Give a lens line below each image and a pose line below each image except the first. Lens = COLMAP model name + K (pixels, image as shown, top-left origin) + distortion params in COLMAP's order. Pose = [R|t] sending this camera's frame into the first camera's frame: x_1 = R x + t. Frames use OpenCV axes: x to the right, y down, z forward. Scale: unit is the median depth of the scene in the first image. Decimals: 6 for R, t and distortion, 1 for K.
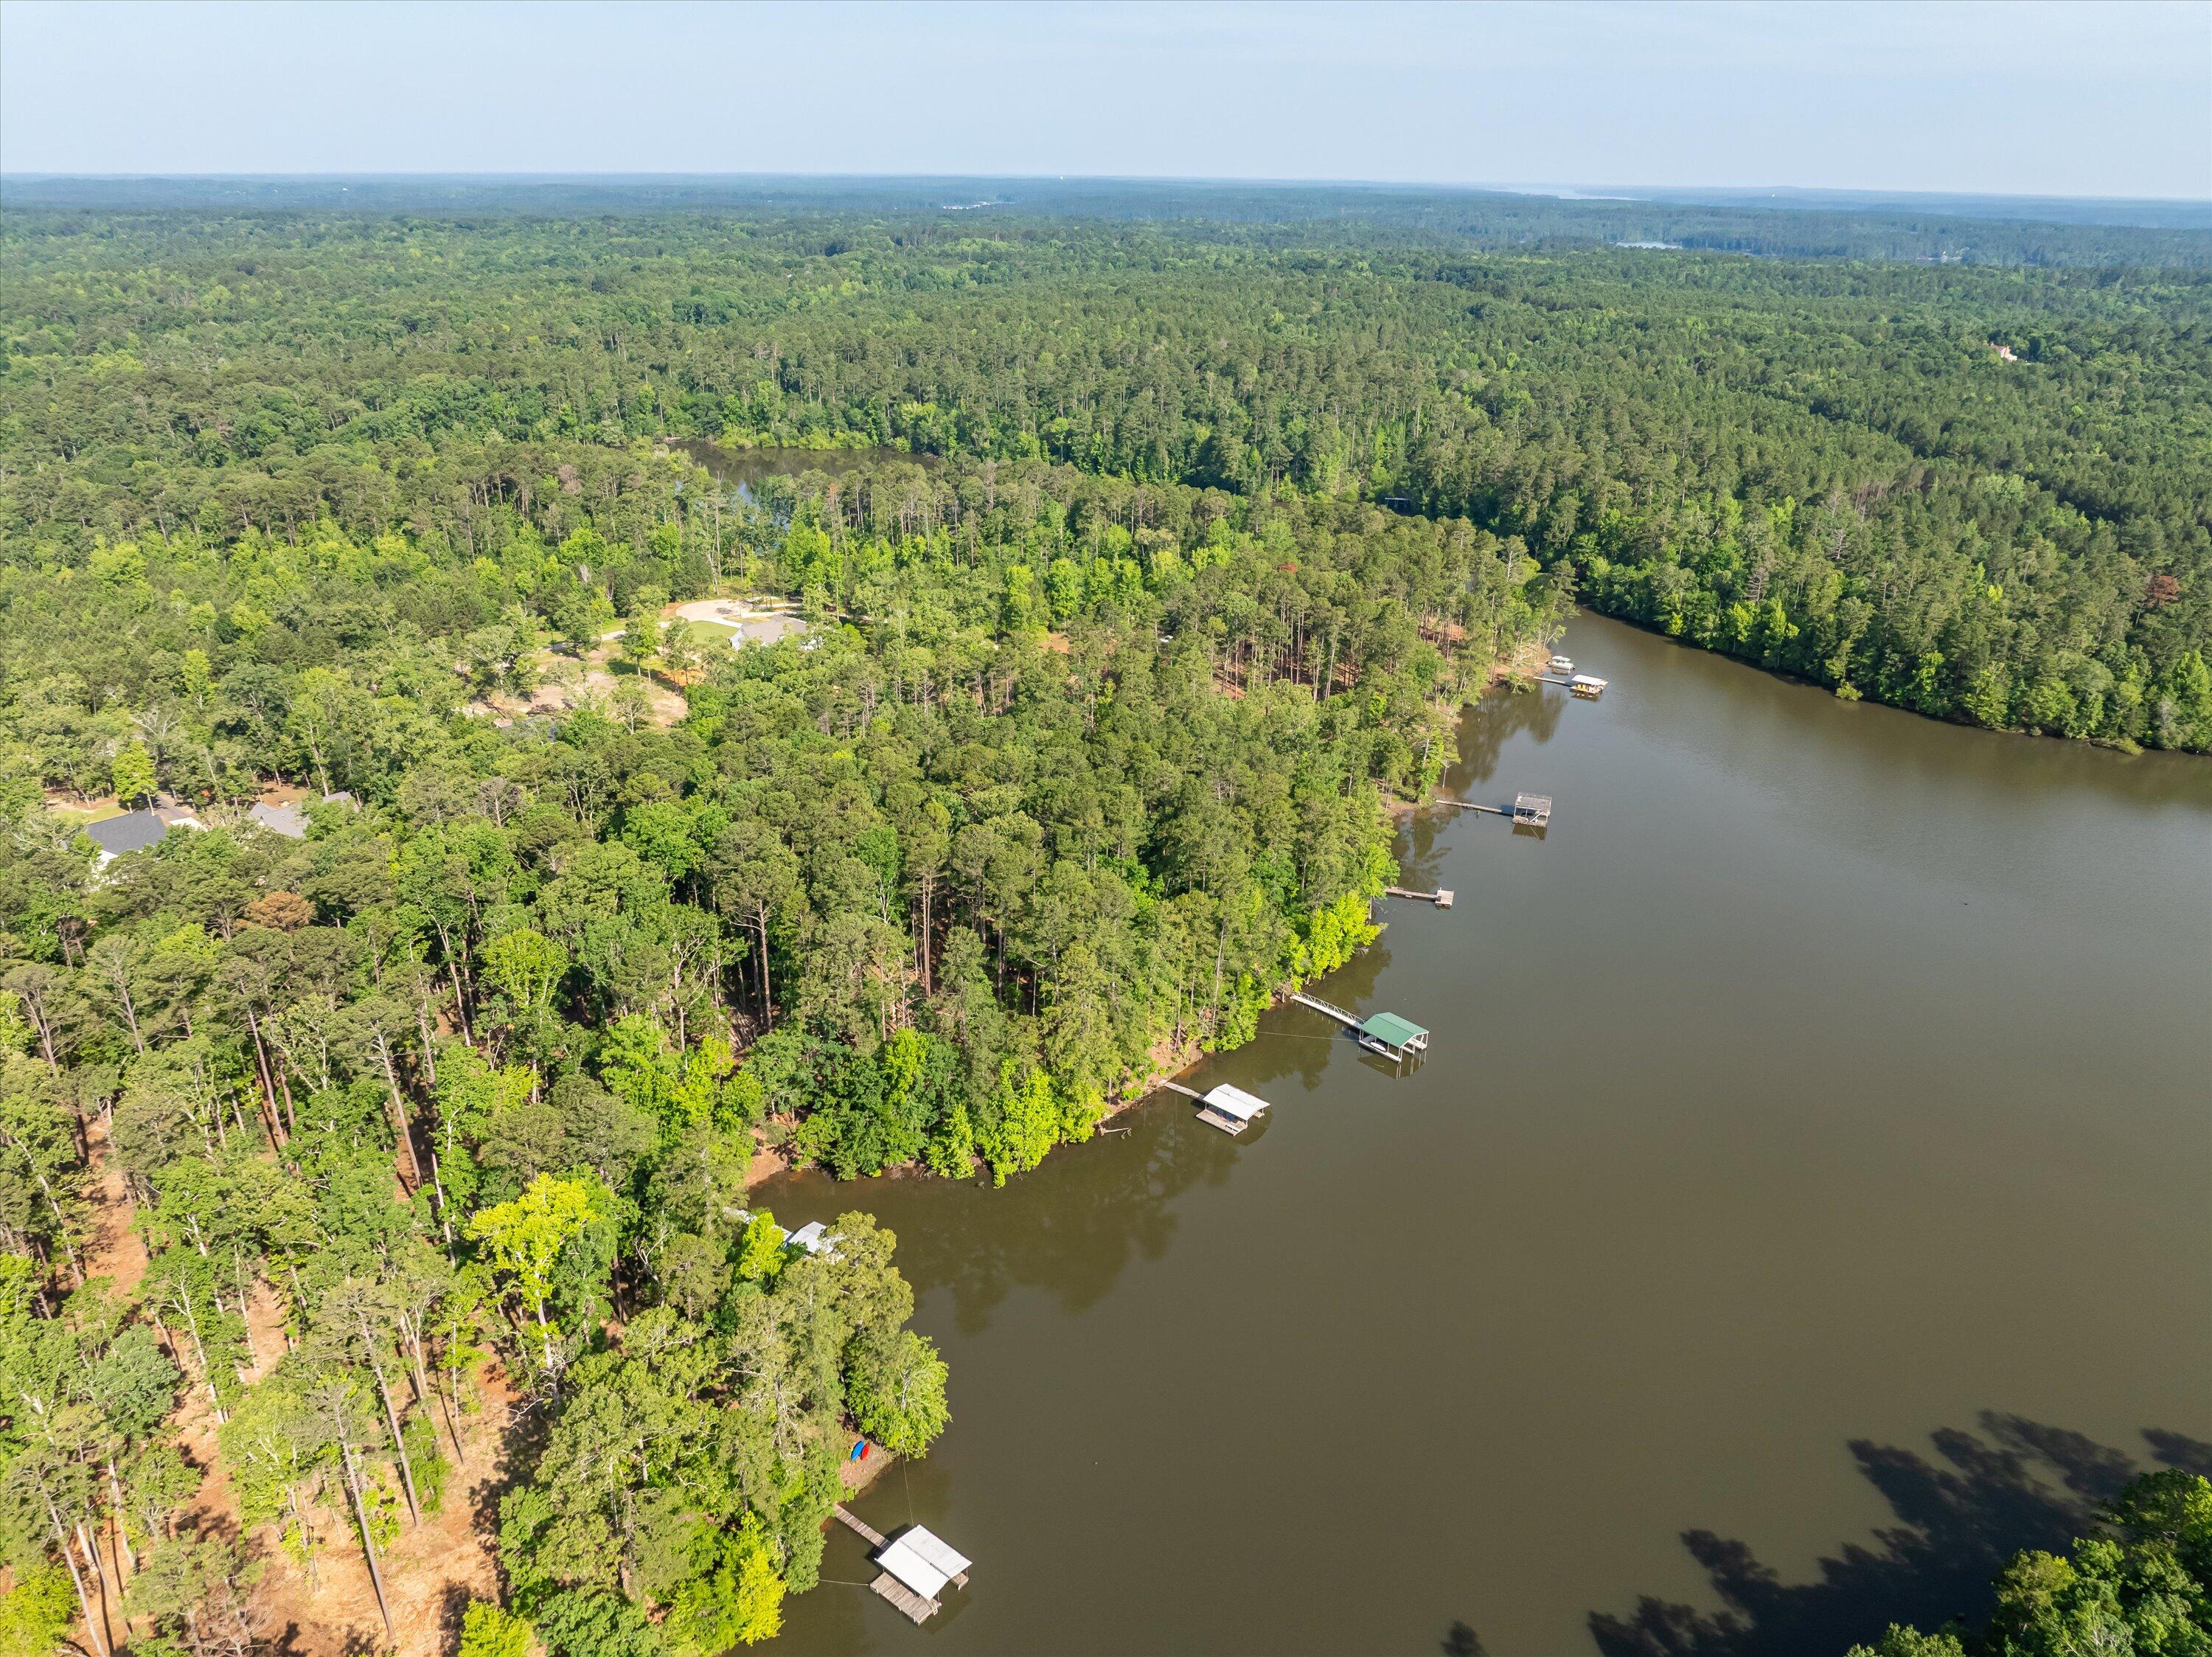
lens RADIAL K [[1556.5, 0, 1107.5], [0, 1556.5, 828.2], [0, 0, 1]] dist [-0.034216, 0.004267]
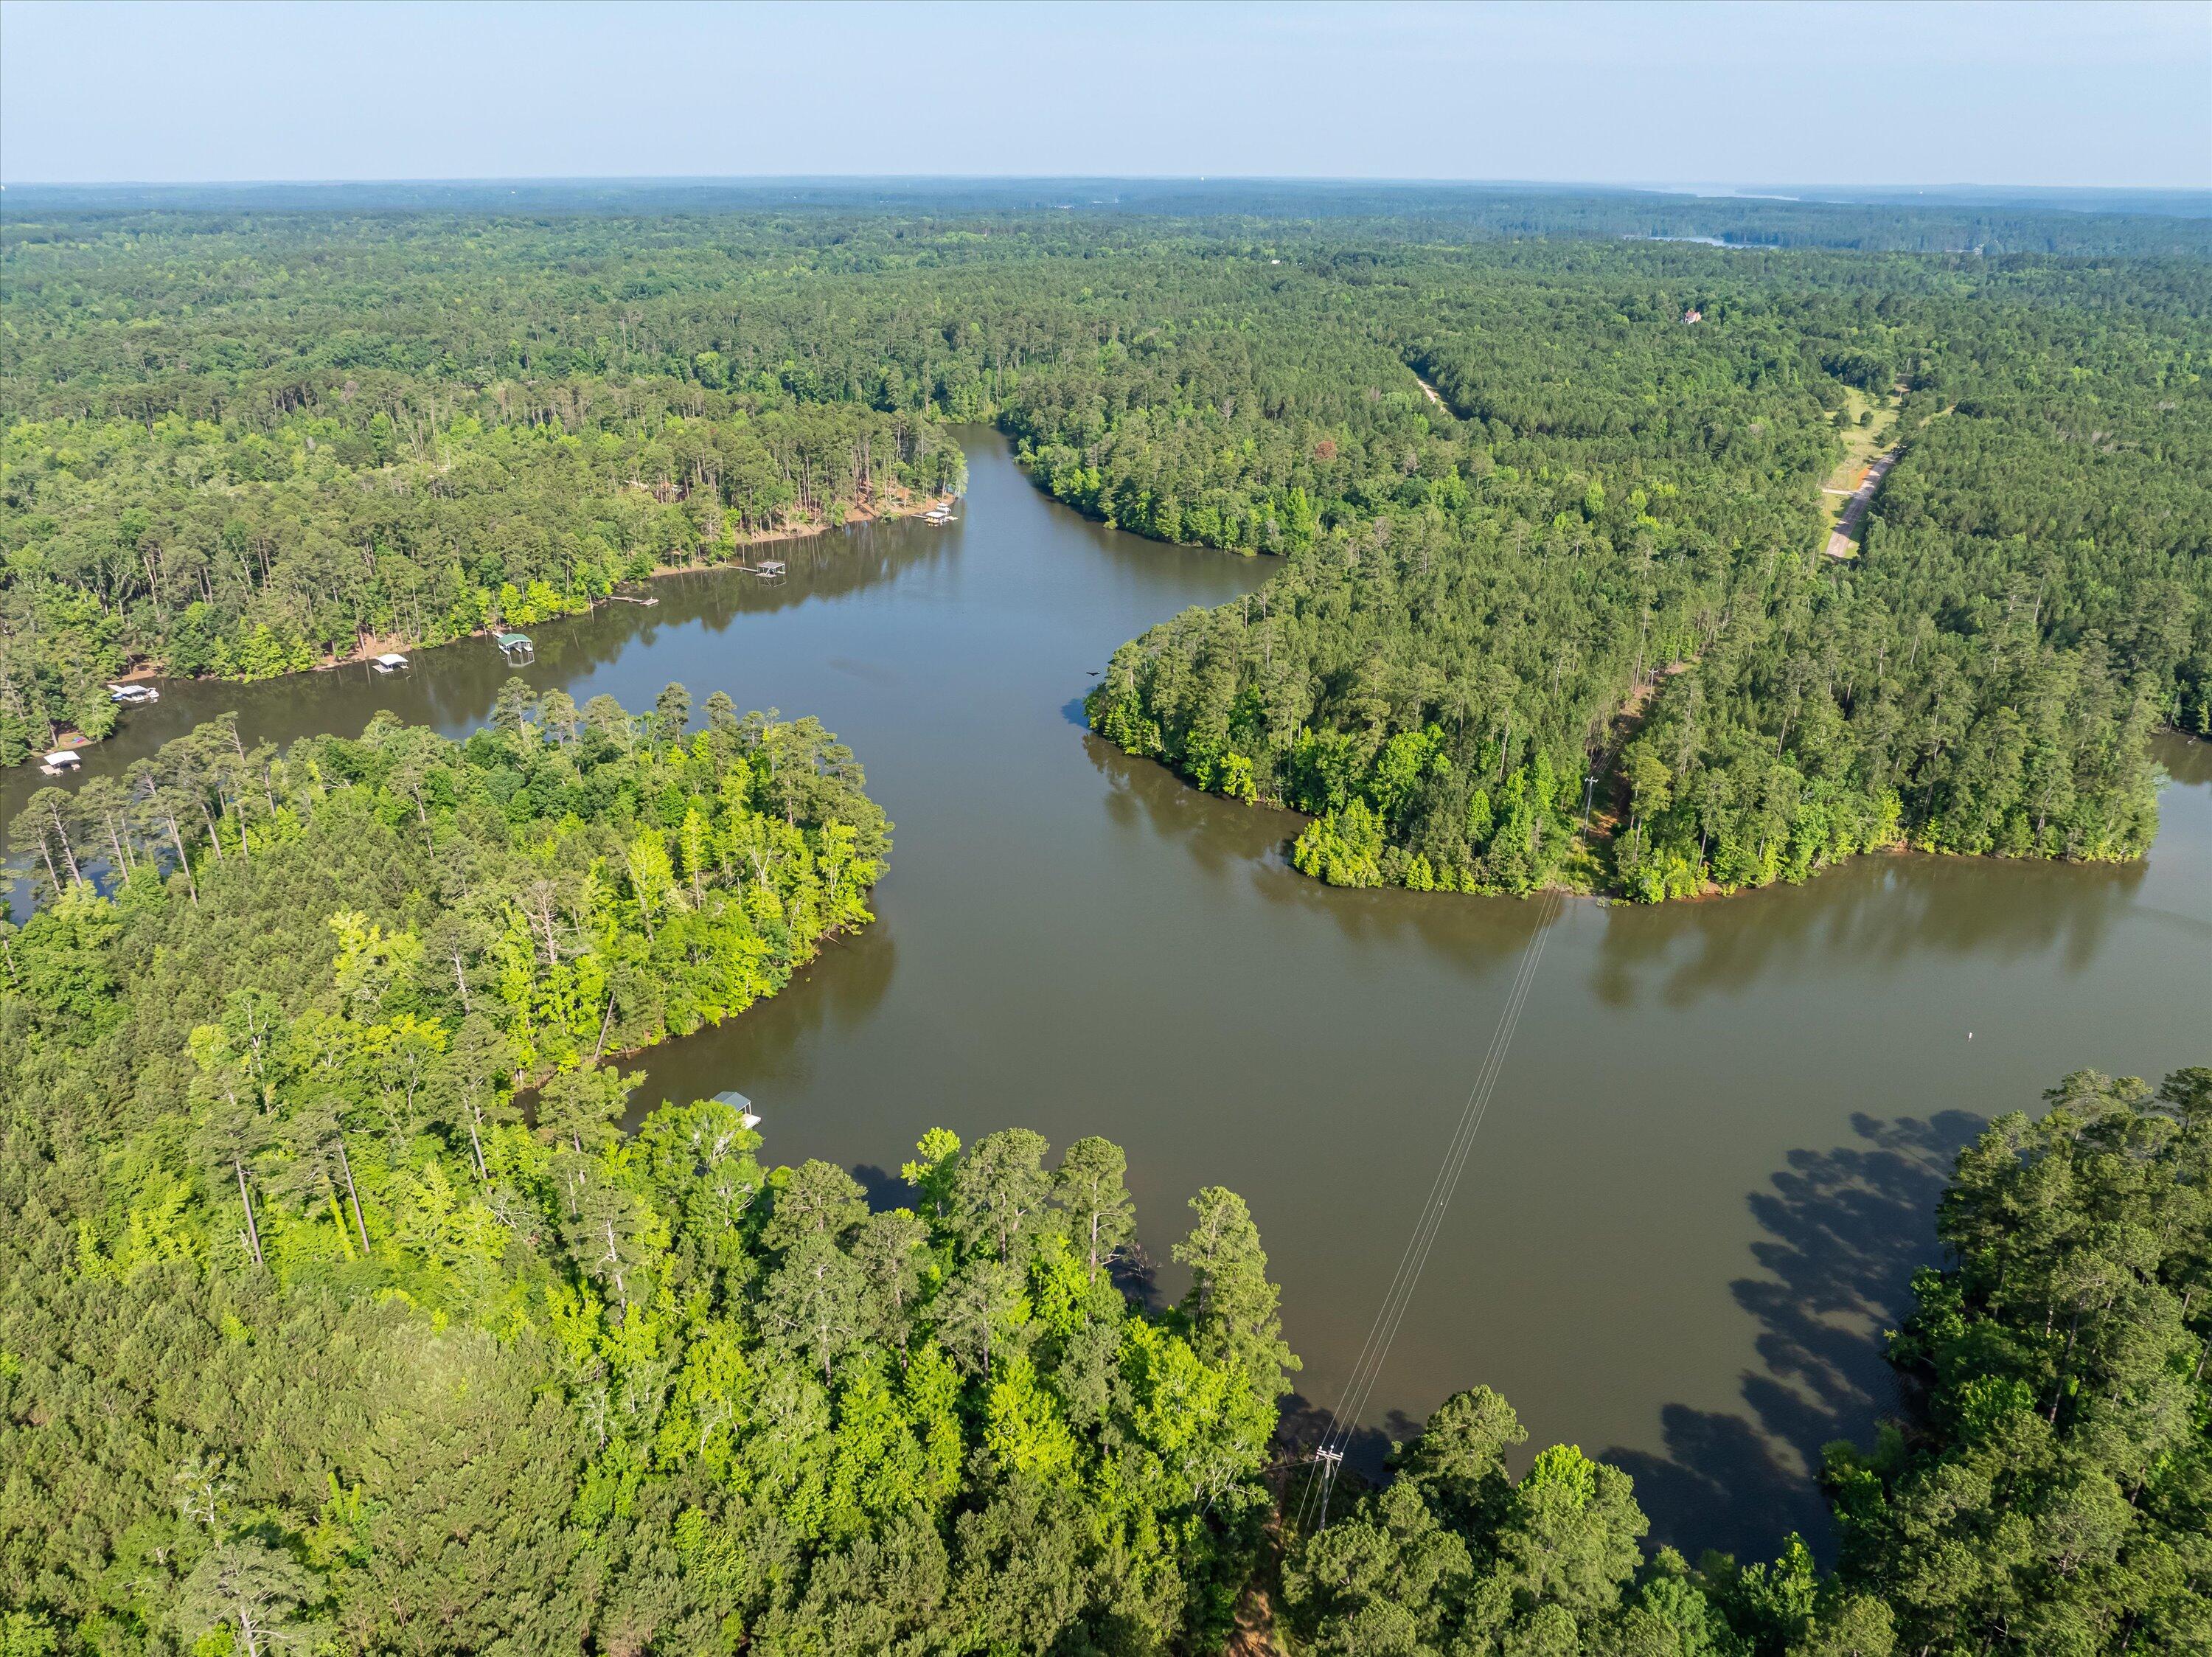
lens RADIAL K [[1556.5, 0, 1104.6], [0, 1556.5, 828.4], [0, 0, 1]] dist [-0.034216, 0.004267]
pose [[0.994228, 0.034646, -0.101542, 0.351667], [-0.034744, 0.999396, 0.000808, 0.106945], [0.101509, 0.002725, 0.994831, -0.237697]]
